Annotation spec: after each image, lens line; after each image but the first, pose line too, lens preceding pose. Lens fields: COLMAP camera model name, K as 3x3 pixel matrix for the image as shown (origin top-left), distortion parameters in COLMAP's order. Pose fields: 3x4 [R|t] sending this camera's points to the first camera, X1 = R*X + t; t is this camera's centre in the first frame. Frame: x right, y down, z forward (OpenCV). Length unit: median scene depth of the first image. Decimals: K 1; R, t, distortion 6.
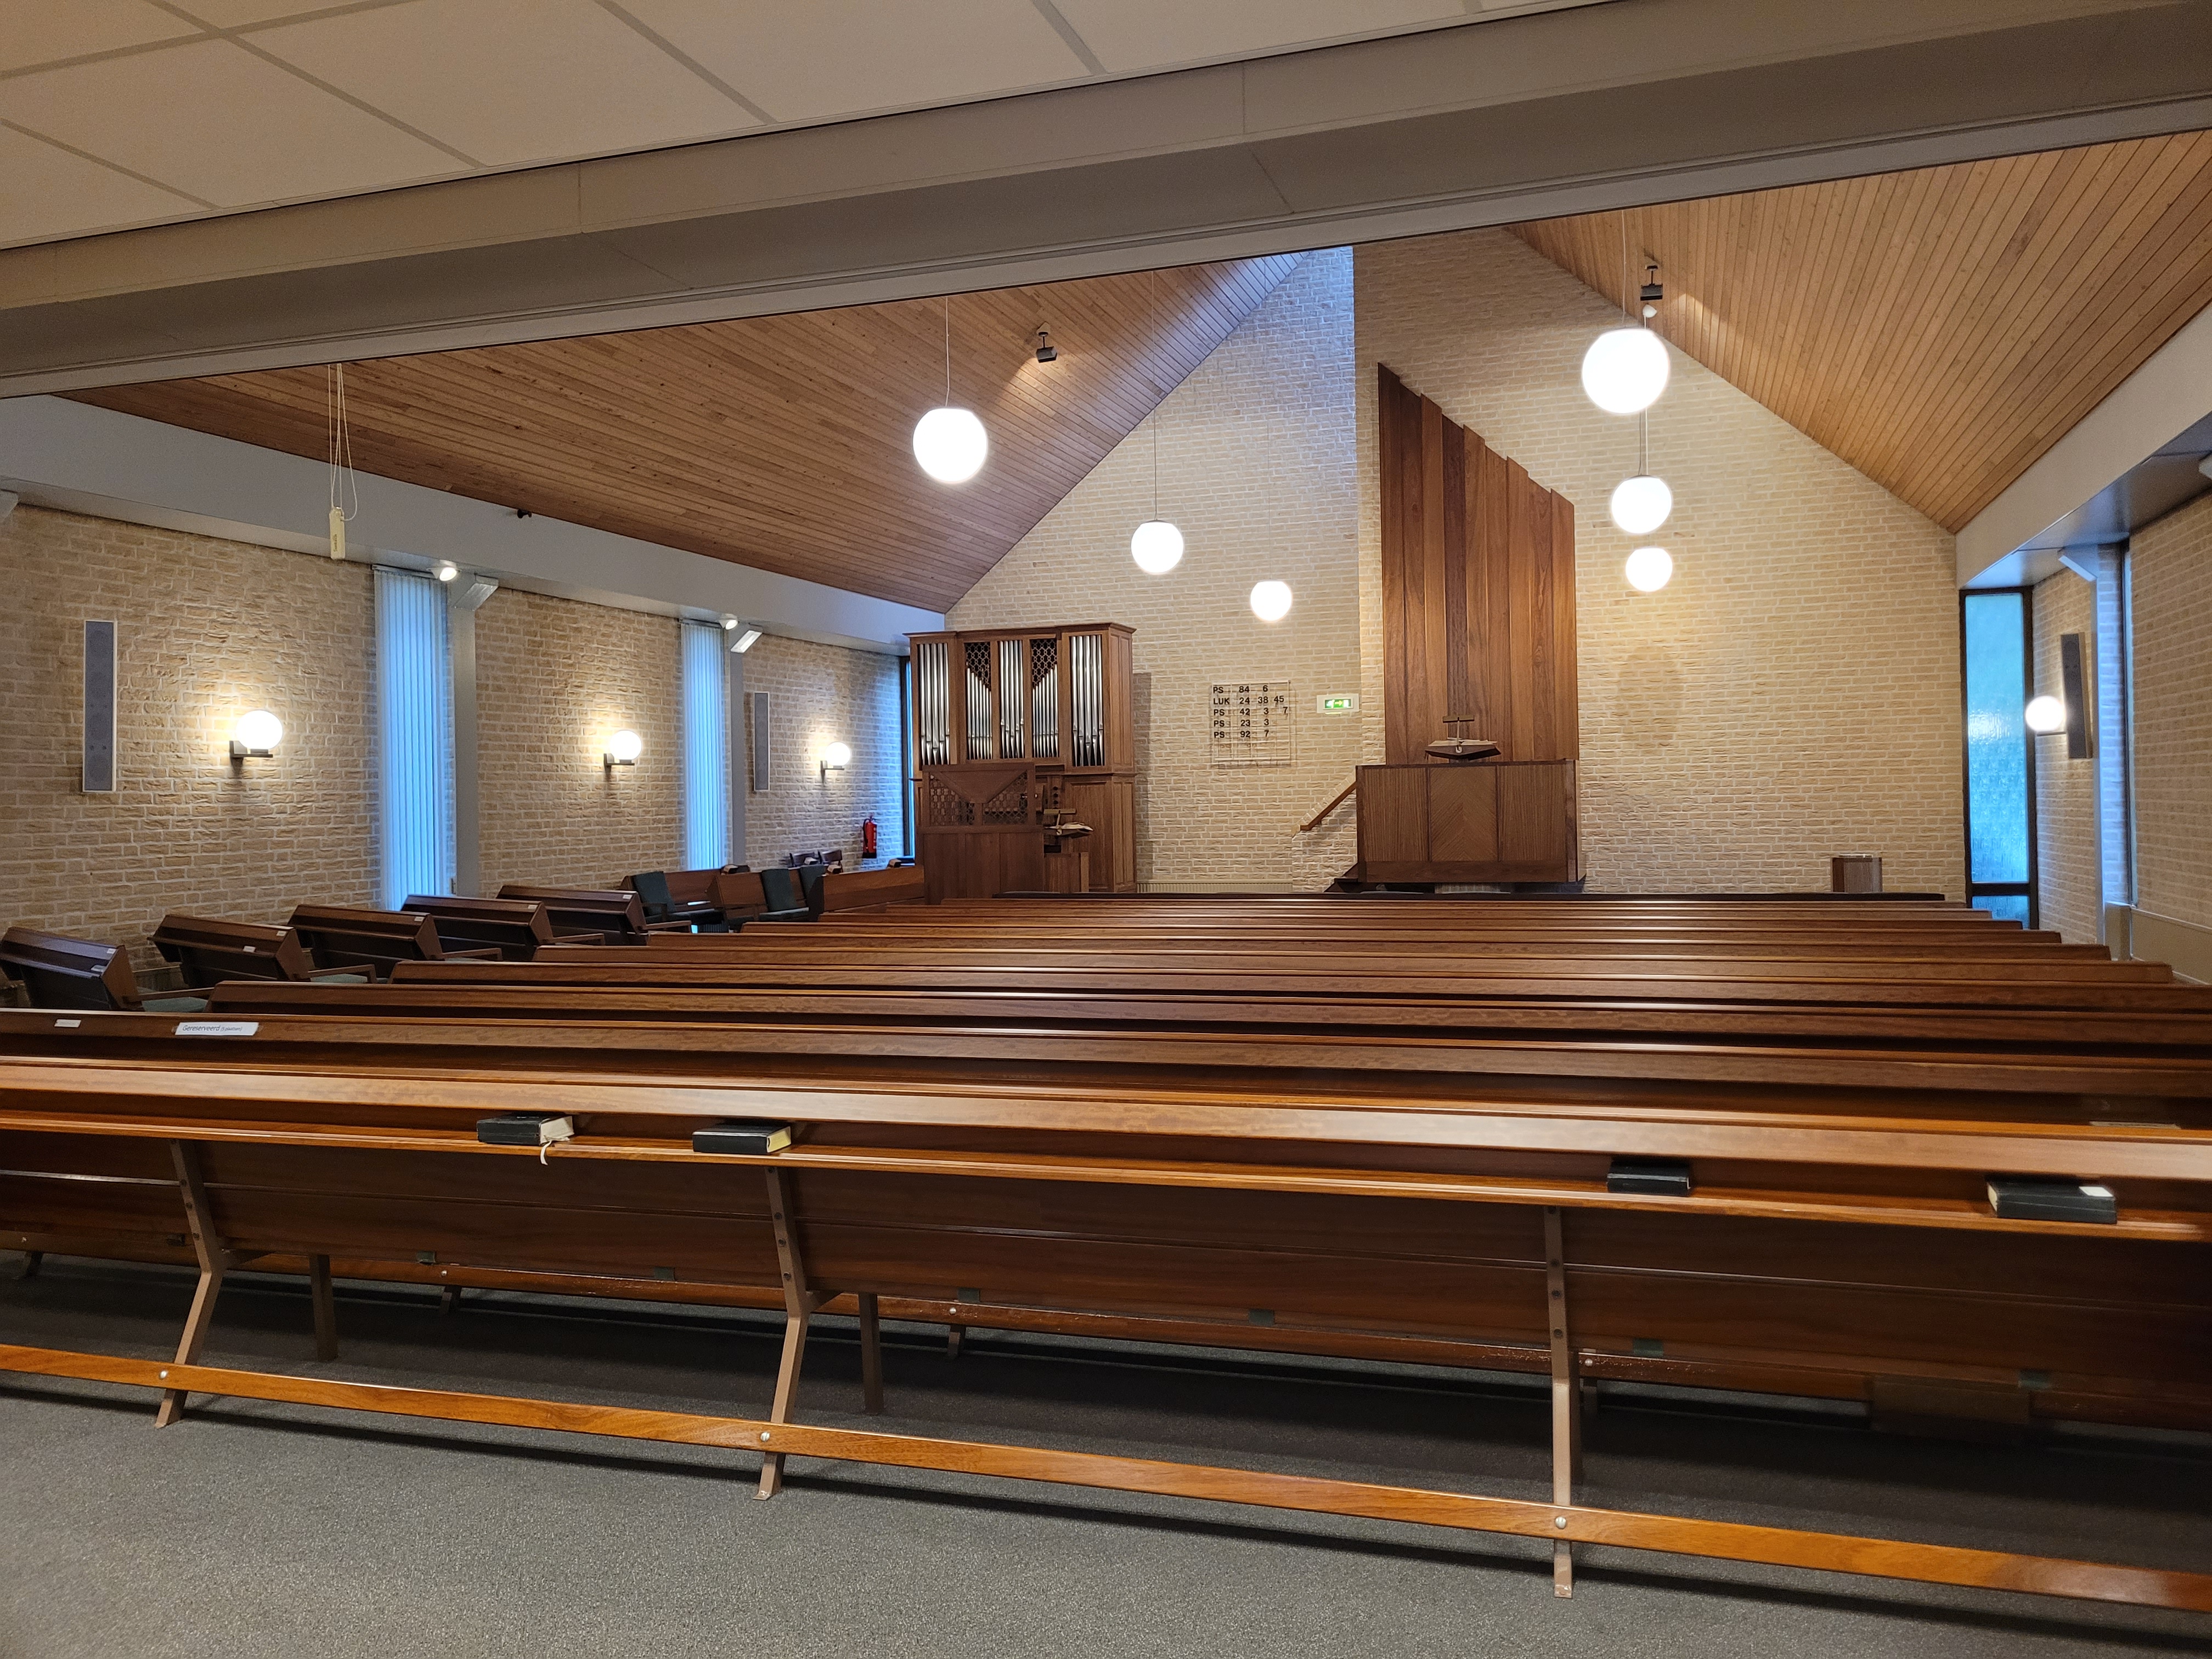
lens RADIAL K [[1695.4, 0, 1121.6], [0, 1695.4, 822.2], [0, 0, 1]] dist [0.042728, -0.004057]
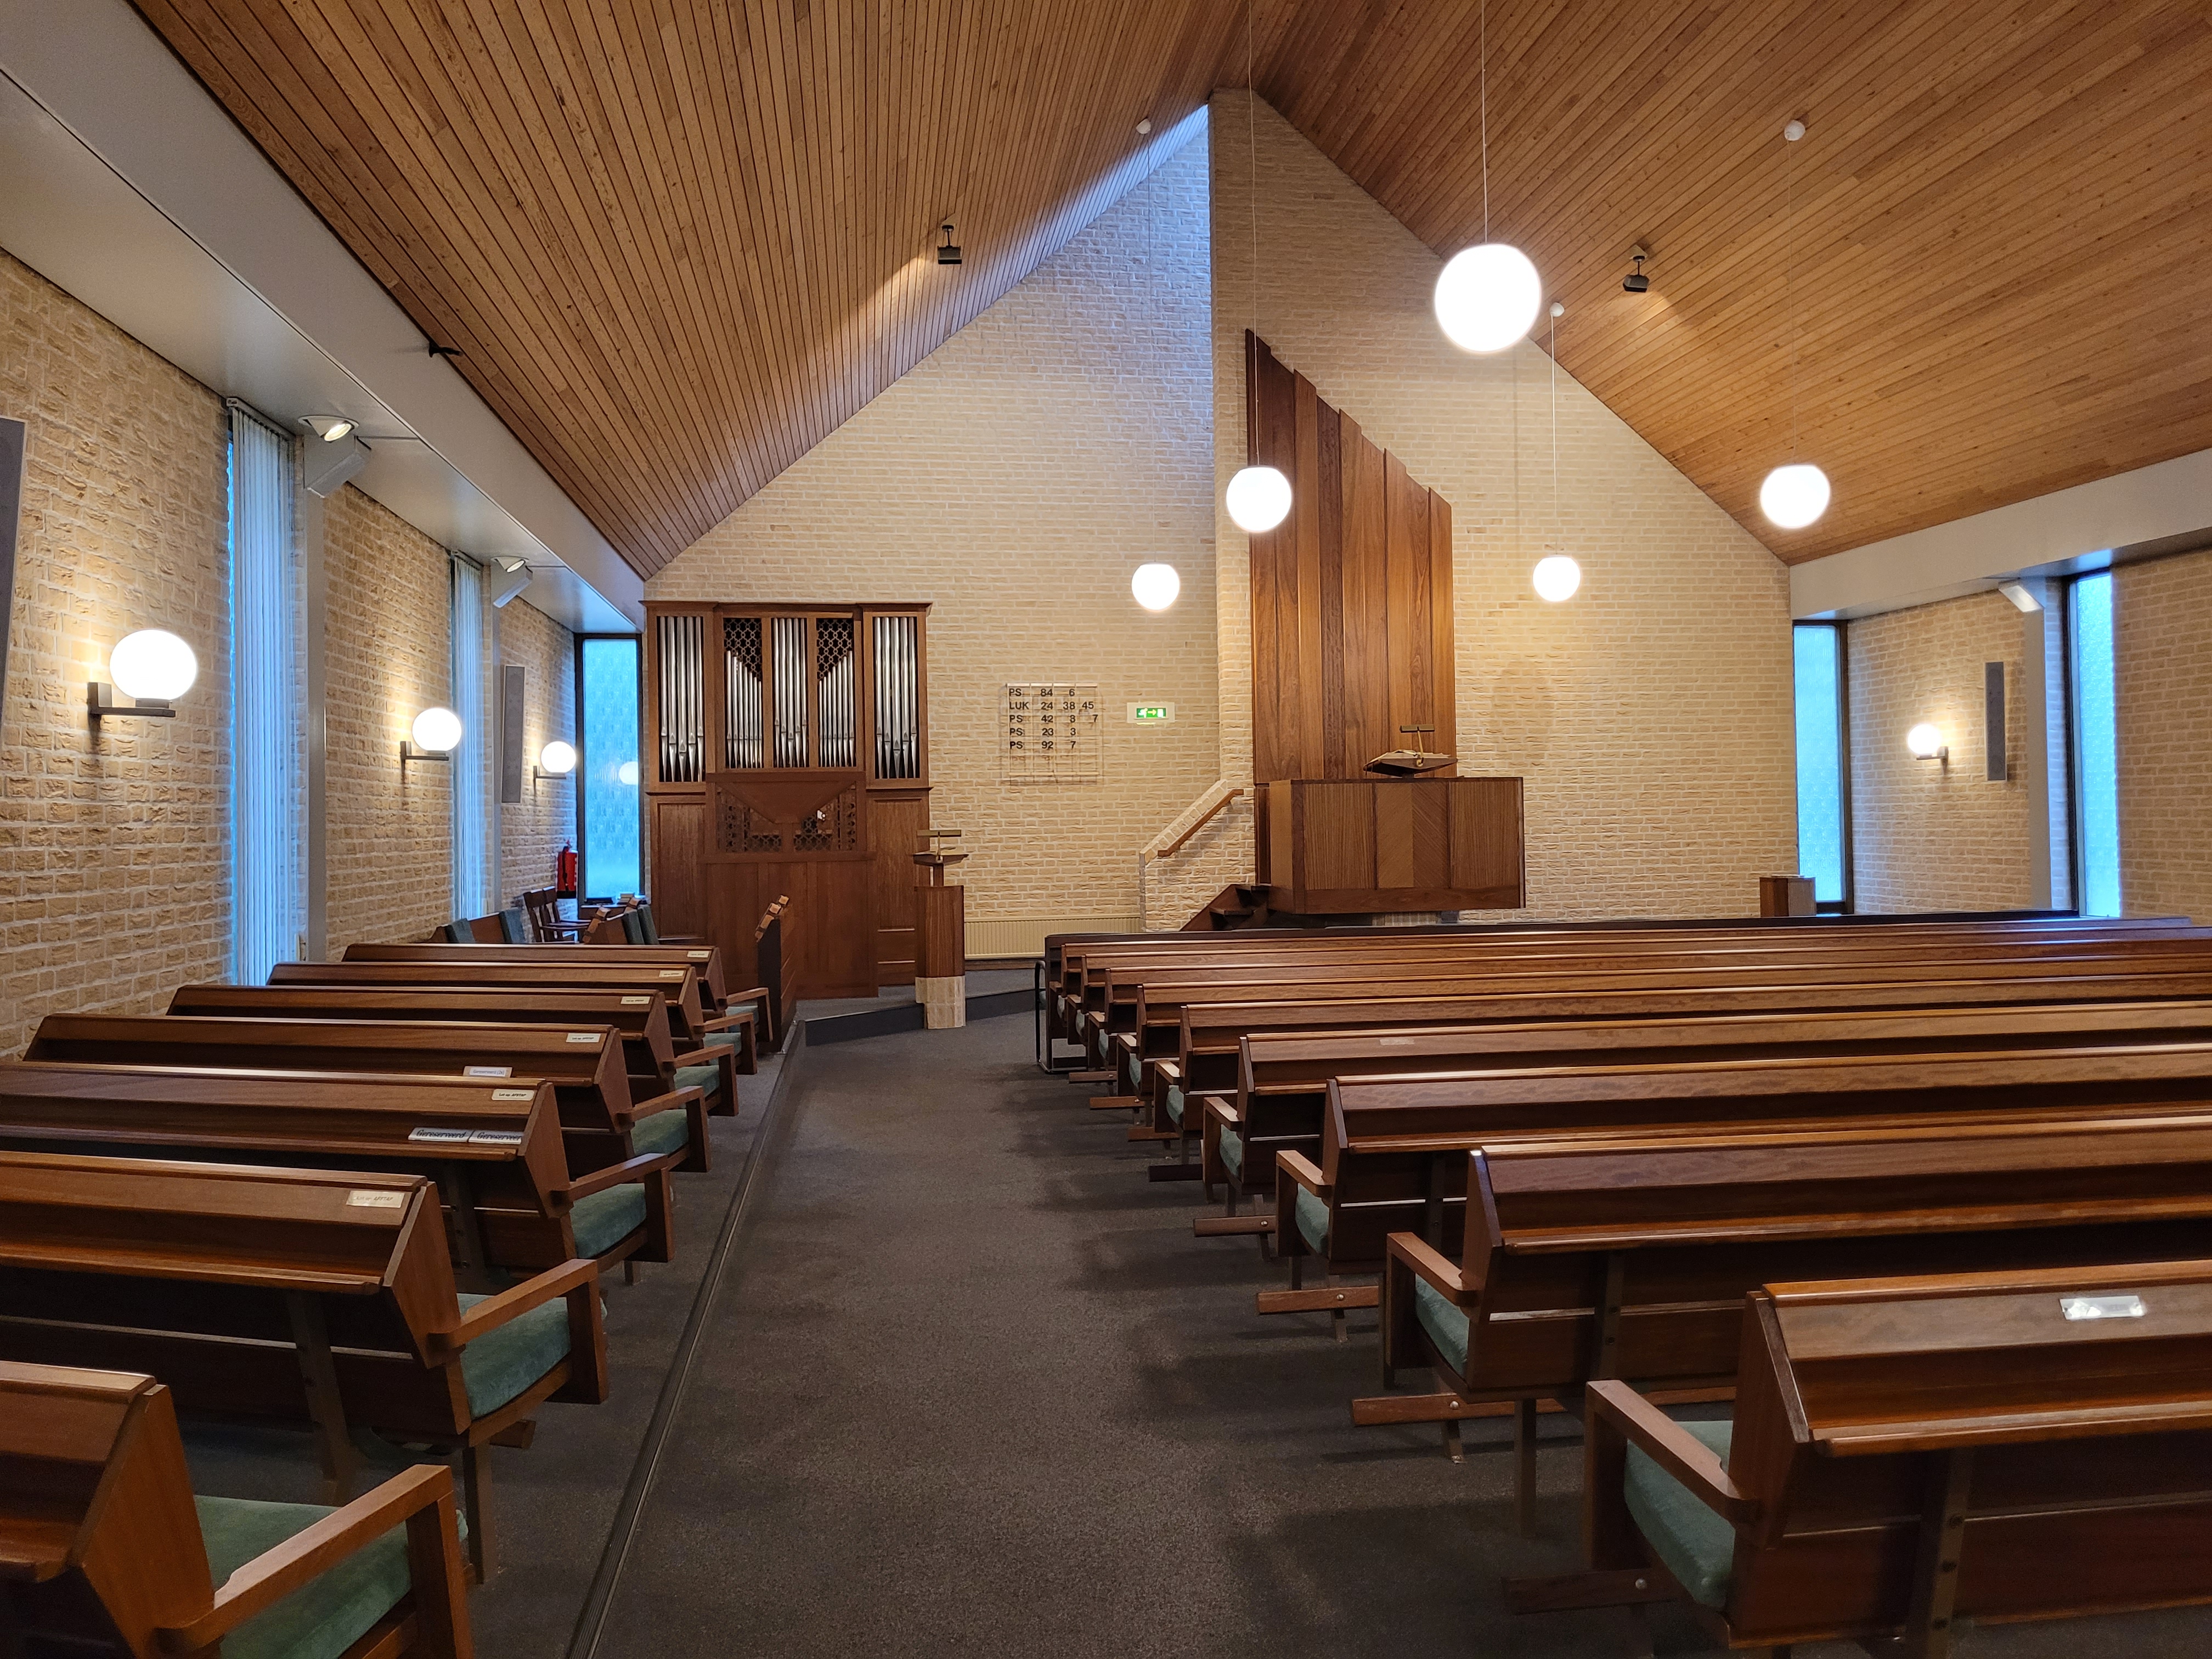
lens RADIAL K [[1695.4, 0, 1109.9], [0, 1695.4, 822.2], [0, 0, 1]] dist [0.042728, -0.004057]
pose [[0.885096, 0.004409, 0.465387, -0.337735], [0.006585, 0.999736, -0.021995, 0.006660], [-0.465362, 0.022532, 0.884834, 0.263415]]
